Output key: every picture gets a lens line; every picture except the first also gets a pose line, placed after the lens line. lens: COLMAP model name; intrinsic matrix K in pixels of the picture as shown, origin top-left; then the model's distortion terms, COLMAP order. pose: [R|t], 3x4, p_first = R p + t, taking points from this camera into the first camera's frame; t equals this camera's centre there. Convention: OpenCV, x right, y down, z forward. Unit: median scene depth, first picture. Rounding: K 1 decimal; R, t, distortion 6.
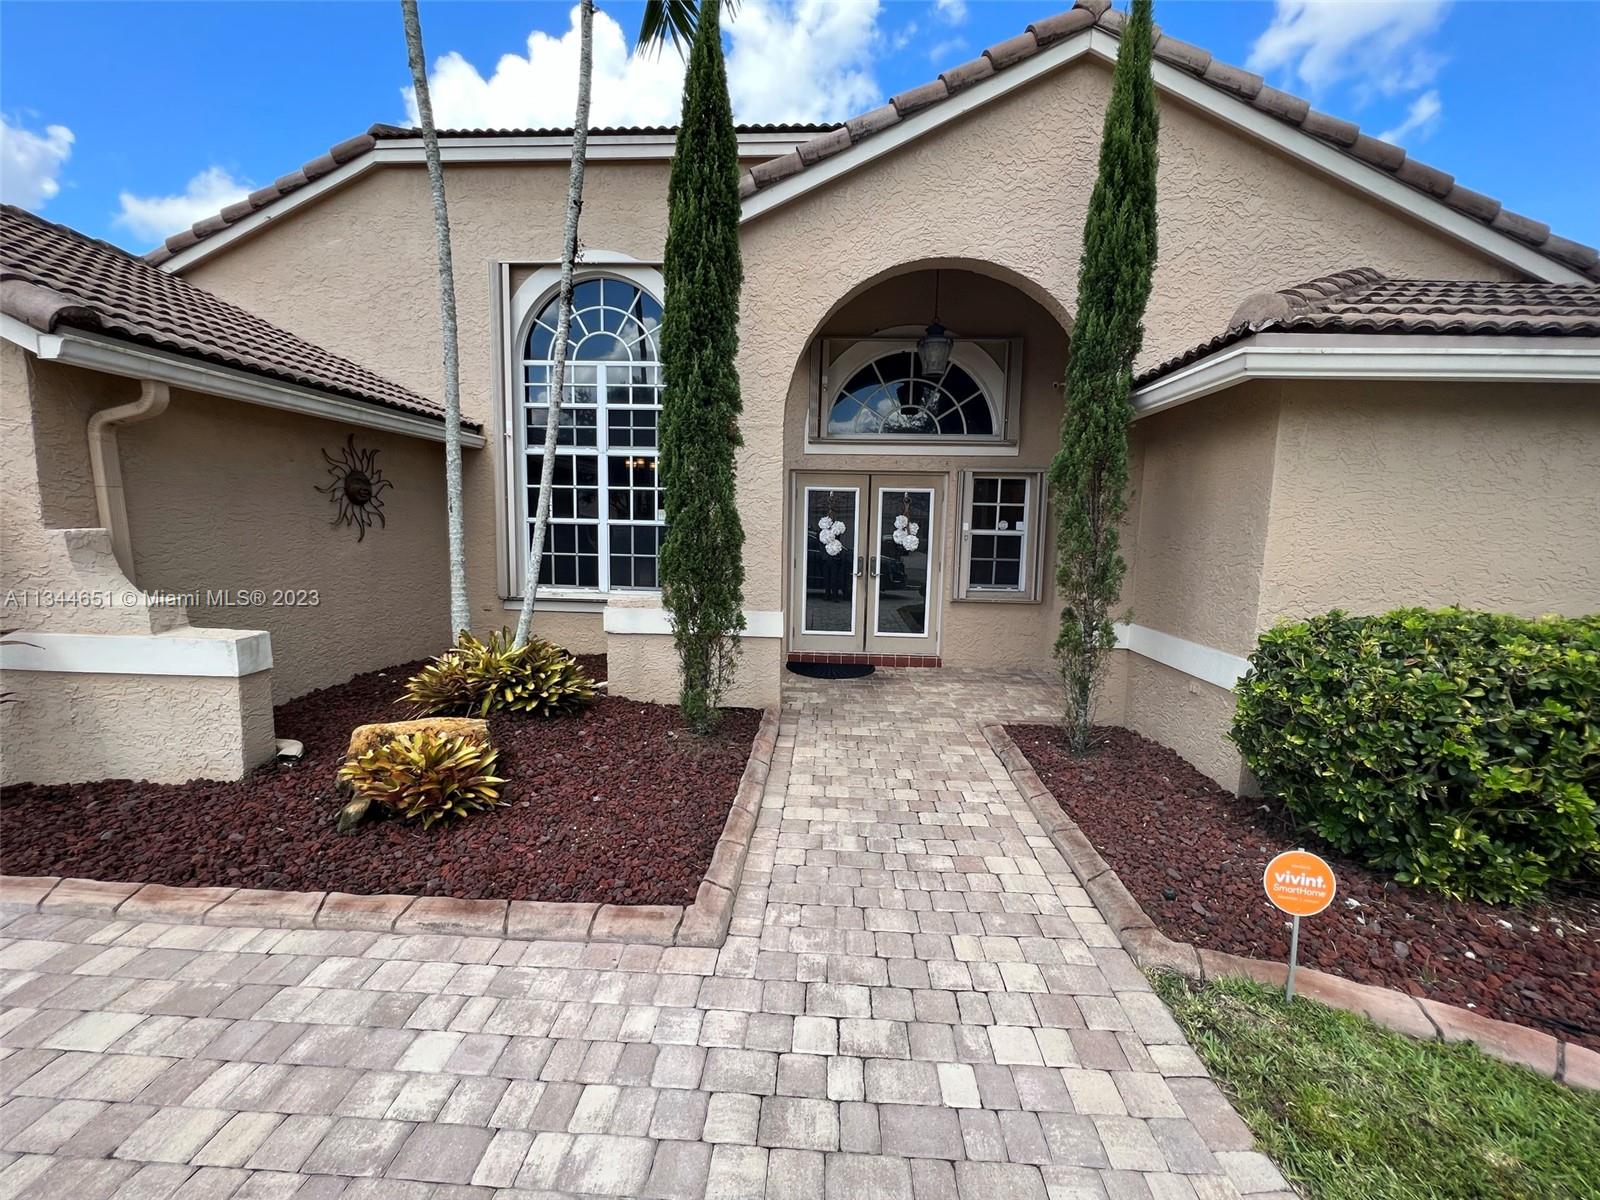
lens RADIAL K [[643.8, 0, 797.2], [0, 643.8, 597.7], [0, 0, 1]] dist [-0.001821, 0.001184]
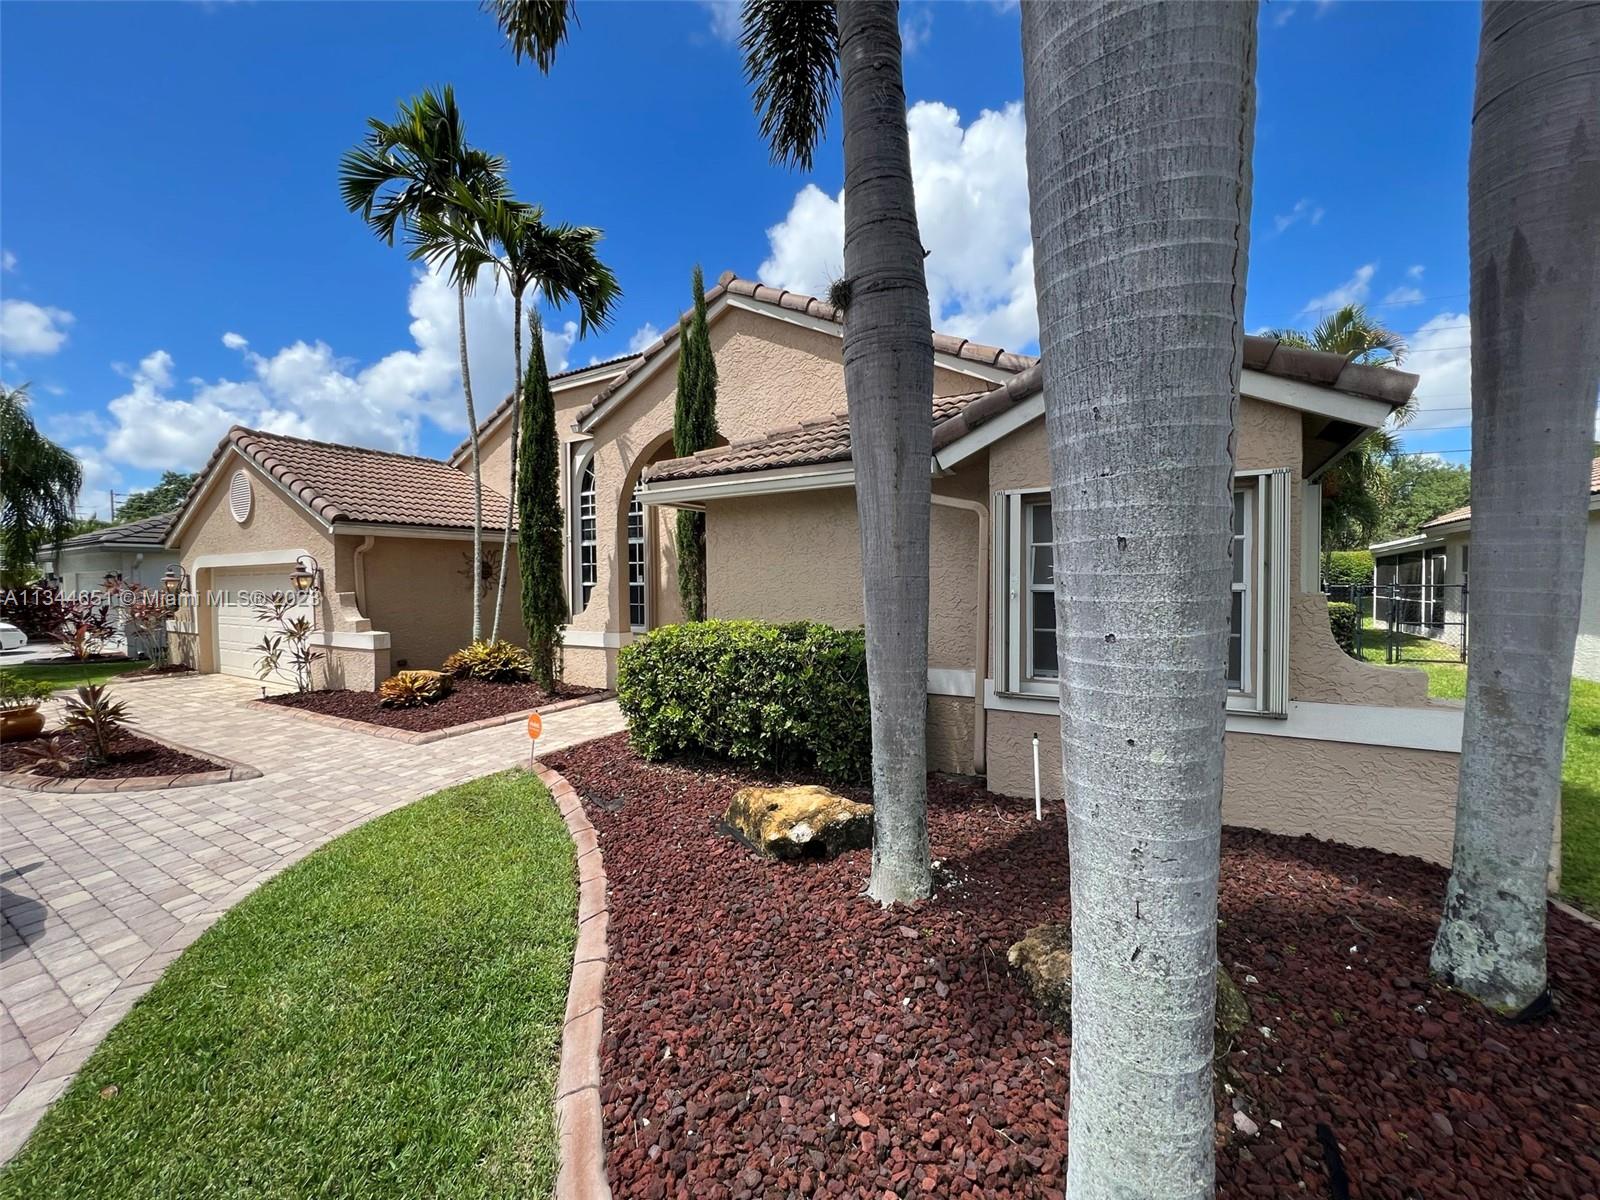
lens RADIAL K [[643.8, 0, 801.4], [0, 643.8, 602.0], [0, 0, 1]] dist [-0.001821, 0.001184]
pose [[0.881926, -0.013387, -0.471198, 1.164031], [-0.025956, 0.996701, -0.076900, 0.056223], [0.470673, 0.080050, 0.878669, -0.288949]]
